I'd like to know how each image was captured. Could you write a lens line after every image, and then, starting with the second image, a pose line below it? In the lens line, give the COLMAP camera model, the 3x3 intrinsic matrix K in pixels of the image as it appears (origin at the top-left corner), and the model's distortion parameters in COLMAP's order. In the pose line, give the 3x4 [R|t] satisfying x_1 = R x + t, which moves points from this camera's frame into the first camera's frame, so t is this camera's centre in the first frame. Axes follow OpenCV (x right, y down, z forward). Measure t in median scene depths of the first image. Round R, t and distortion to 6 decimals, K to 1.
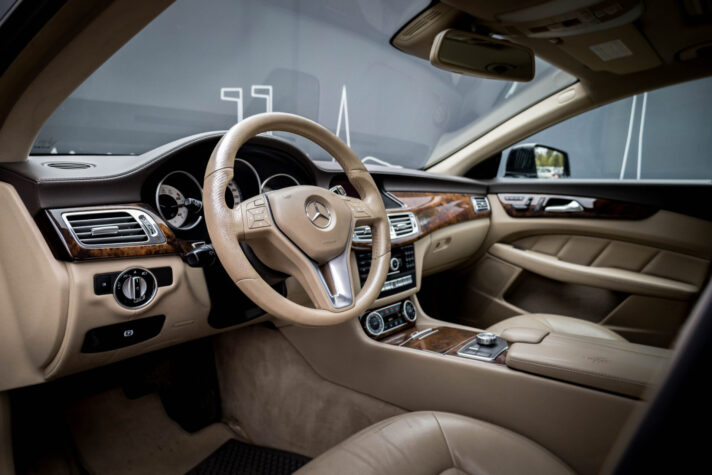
lens RADIAL K [[449.7, 0, 344.1], [0, 449.7, 237.3], [0, 0, 1]] dist [0.006329, 0.001987]
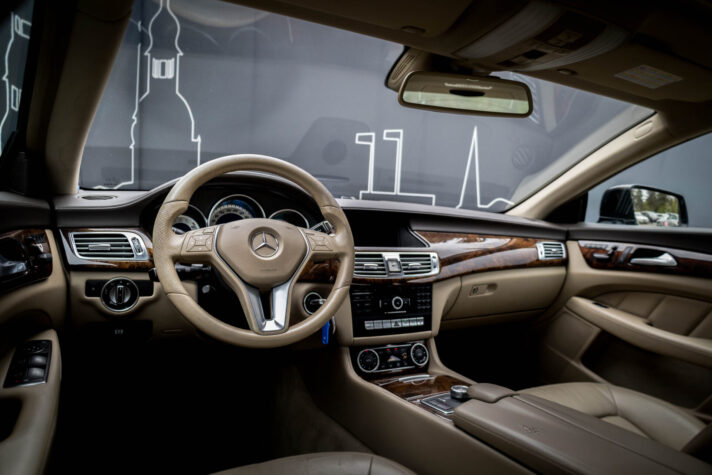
lens RADIAL K [[449.7, 0, 344.1], [0, 449.7, 237.3], [0, 0, 1]] dist [0.006329, 0.001987]
pose [[0.934503, 0.047914, -0.352715, 0.261886], [-0.078994, 0.994106, -0.074249, -0.001020], [0.347078, 0.097248, 0.932781, 0.019587]]
